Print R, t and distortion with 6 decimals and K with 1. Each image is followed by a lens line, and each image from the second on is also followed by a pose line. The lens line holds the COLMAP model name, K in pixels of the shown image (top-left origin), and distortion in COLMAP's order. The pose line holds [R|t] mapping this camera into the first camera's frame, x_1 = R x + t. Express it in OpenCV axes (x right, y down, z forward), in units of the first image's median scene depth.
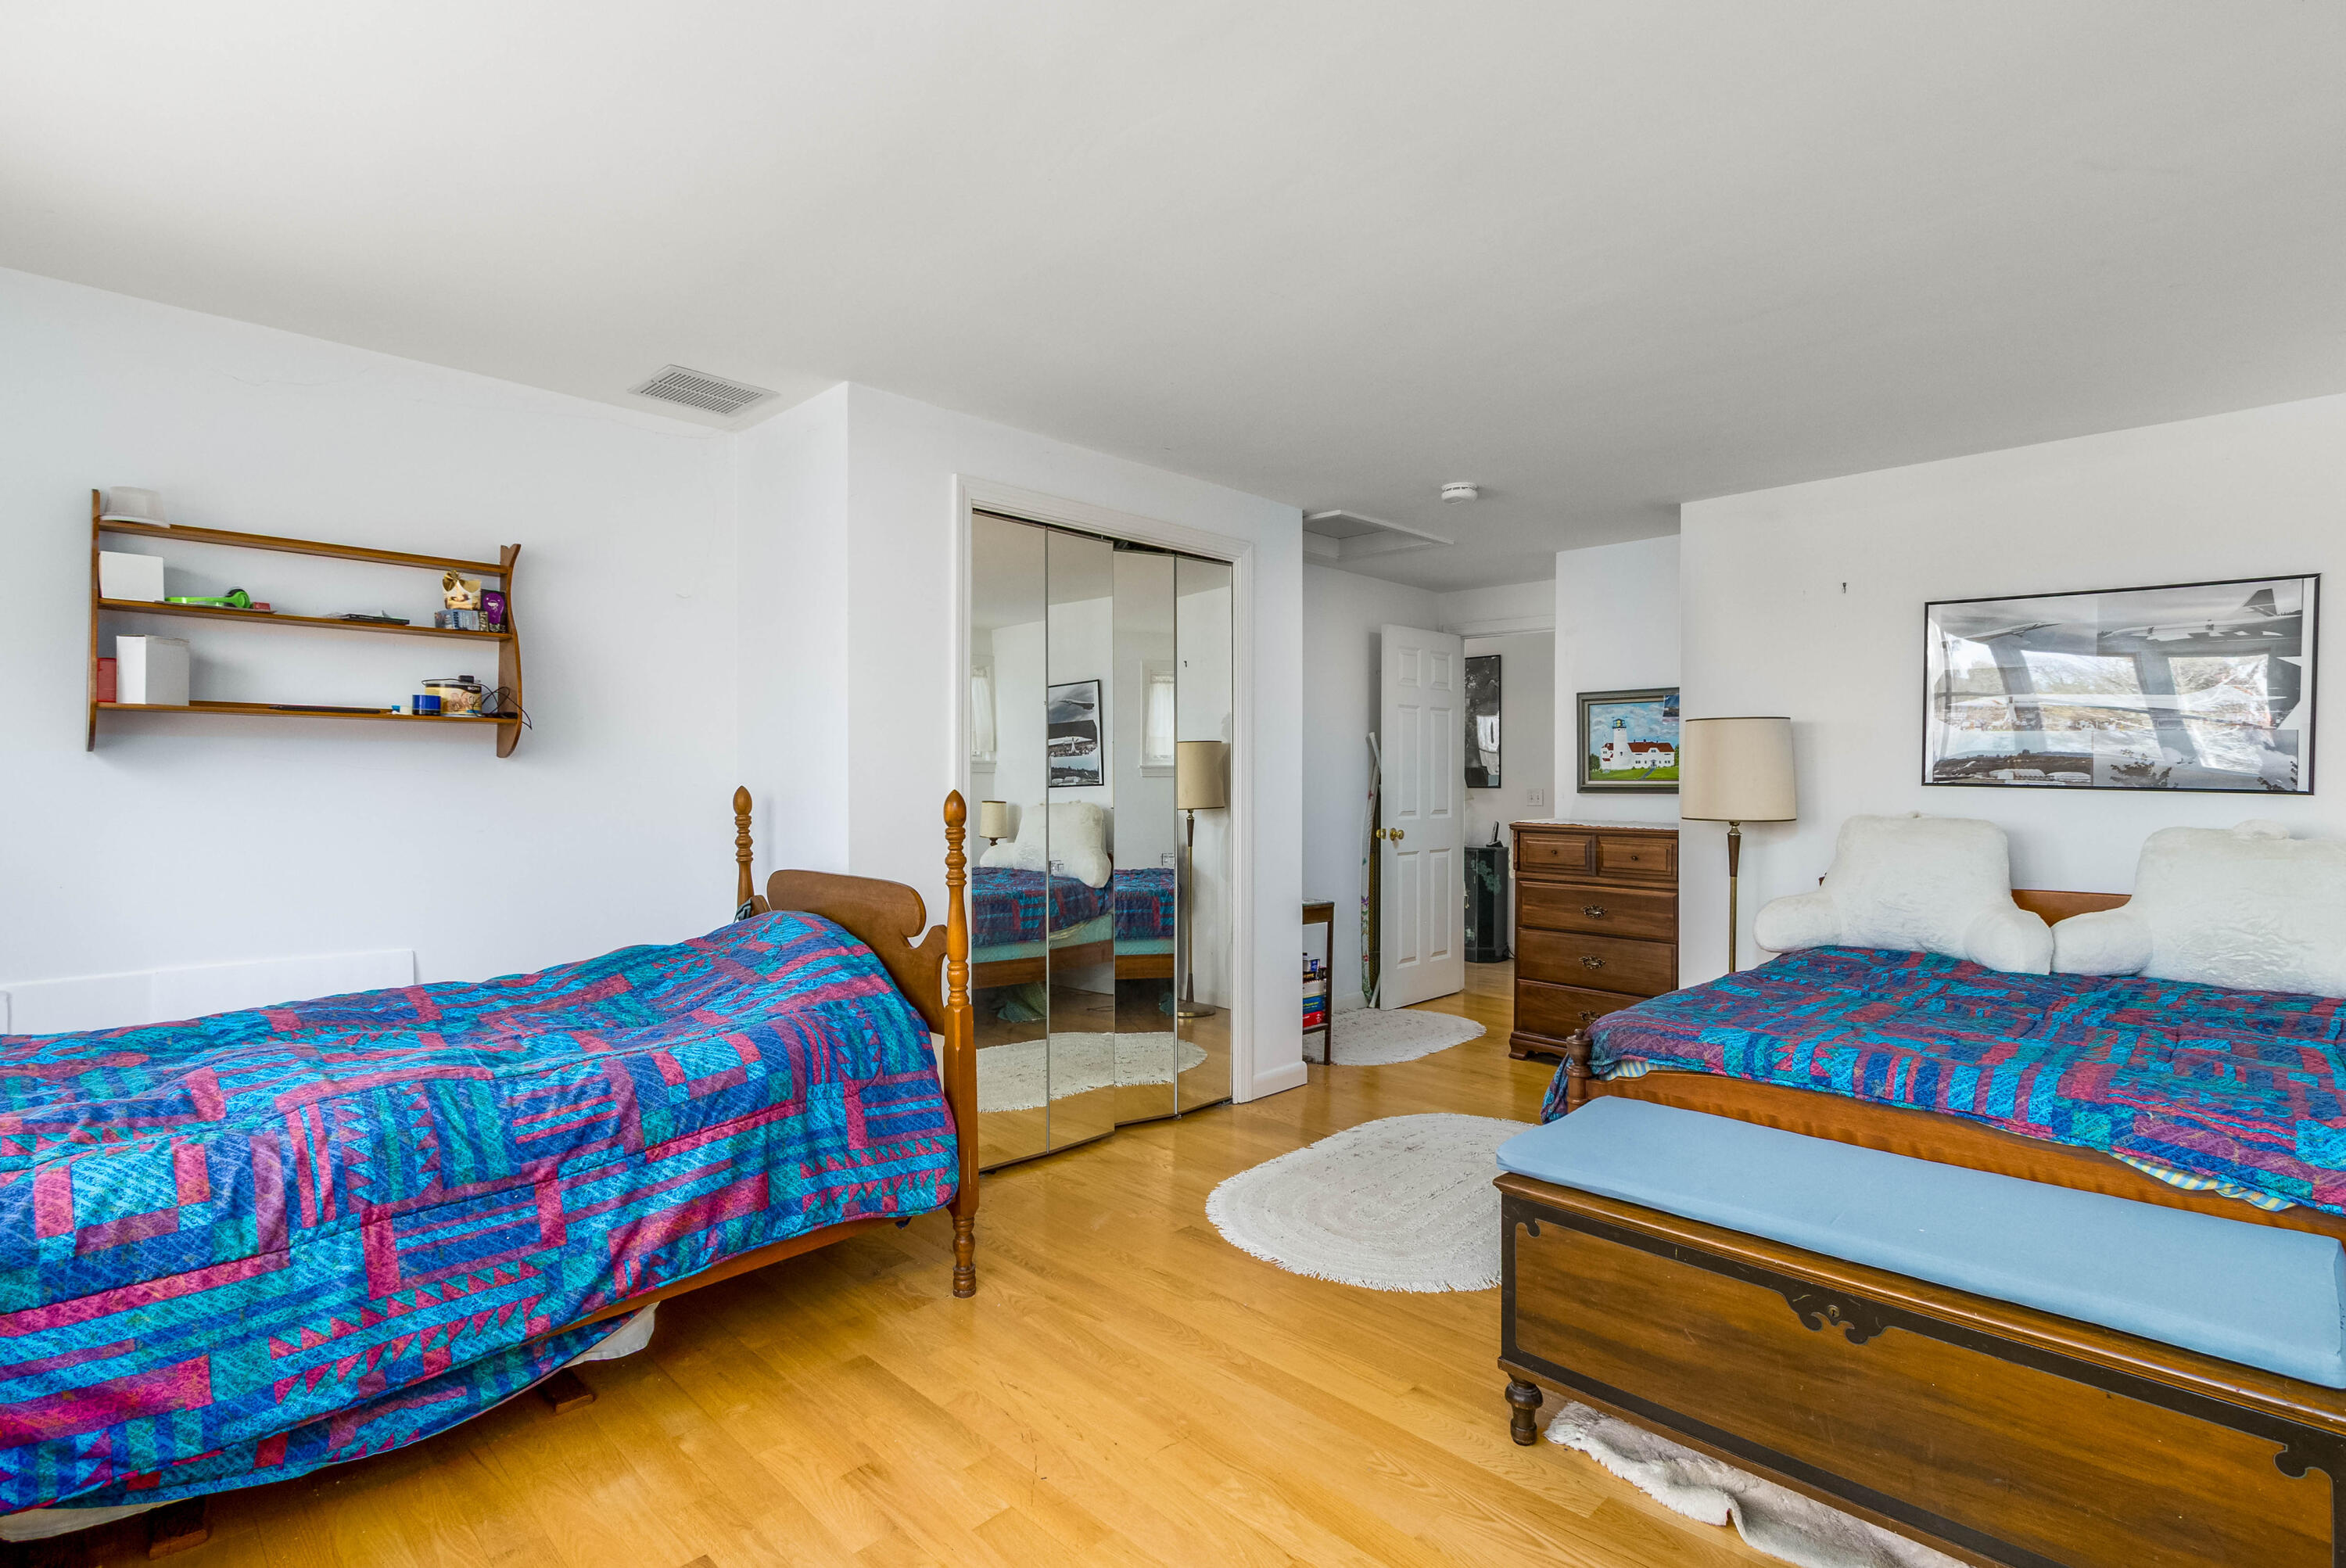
lens RADIAL K [[1090.6, 0, 1166.1], [0, 1090.6, 784.6], [0, 0, 1]] dist [0.003444, -0.000266]
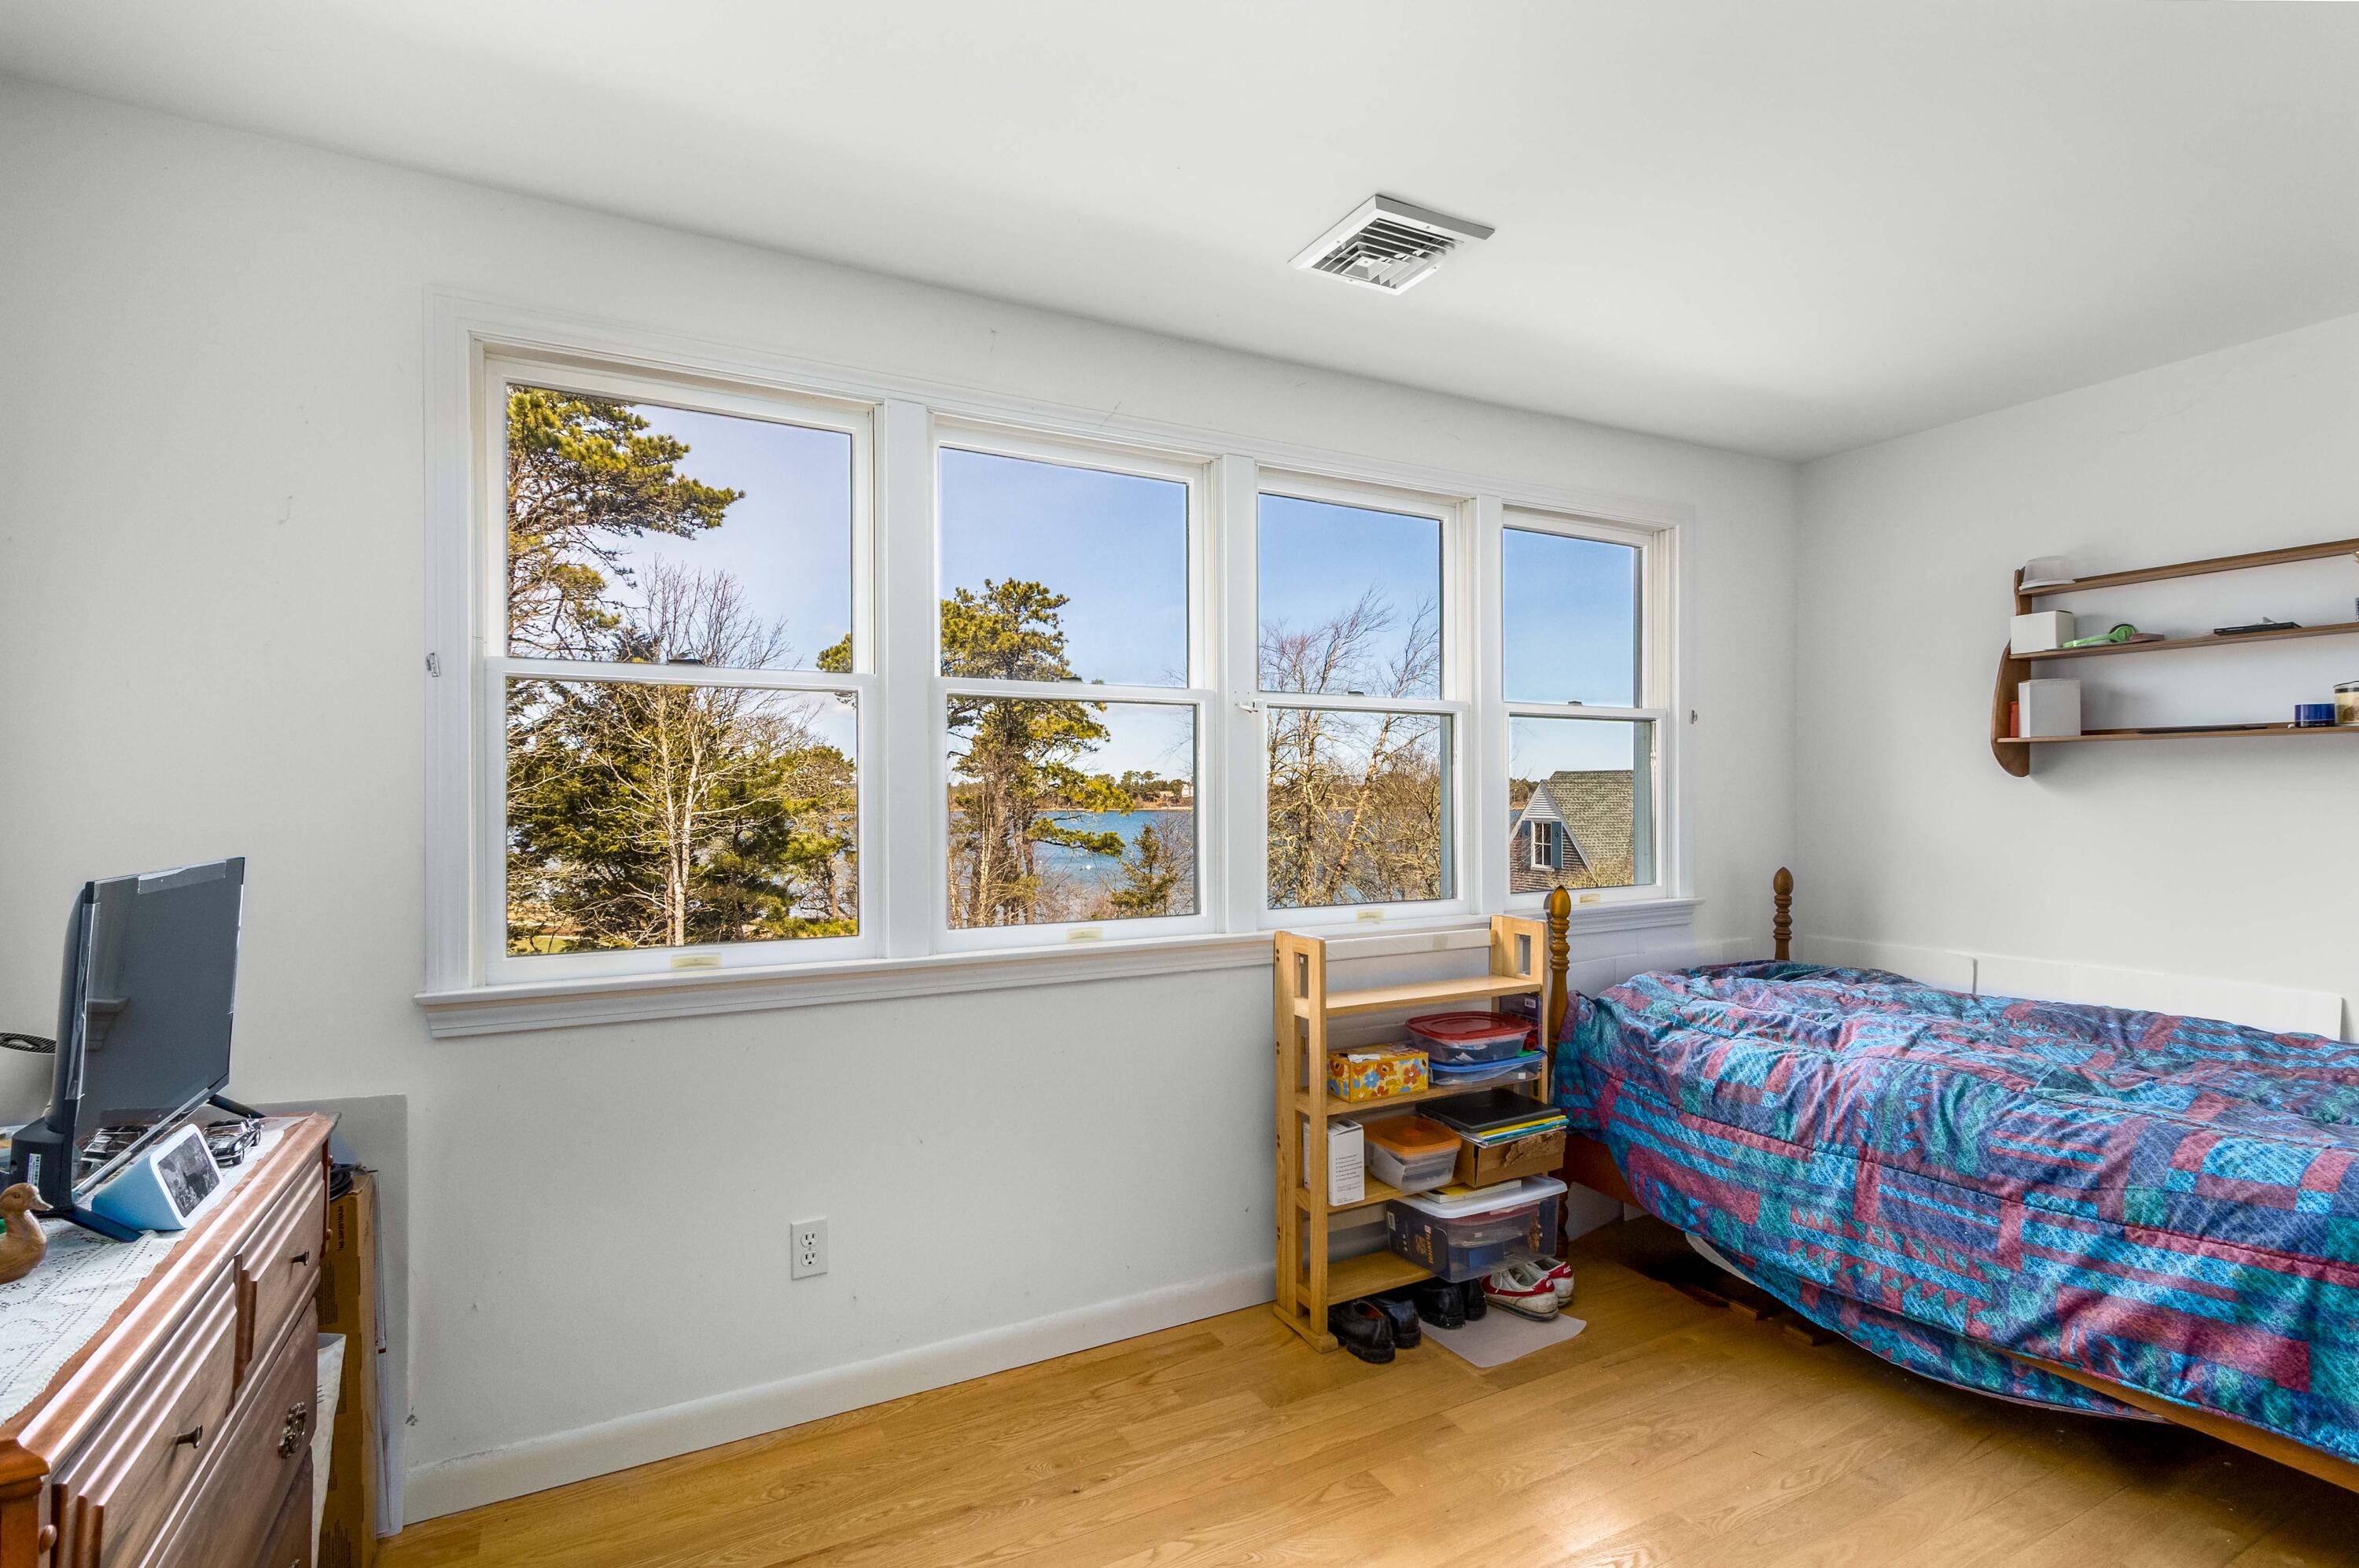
lens RADIAL K [[1096.6, 0, 1172.6], [0, 1096.6, 784.6], [0, 0, 1]] dist [0.003444, -0.000266]
pose [[-0.290769, -0.011014, -0.956730, 0.620164], [-0.002400, 0.999939, -0.010782, -0.007464], [0.956790, -0.000839, -0.290778, 0.546766]]
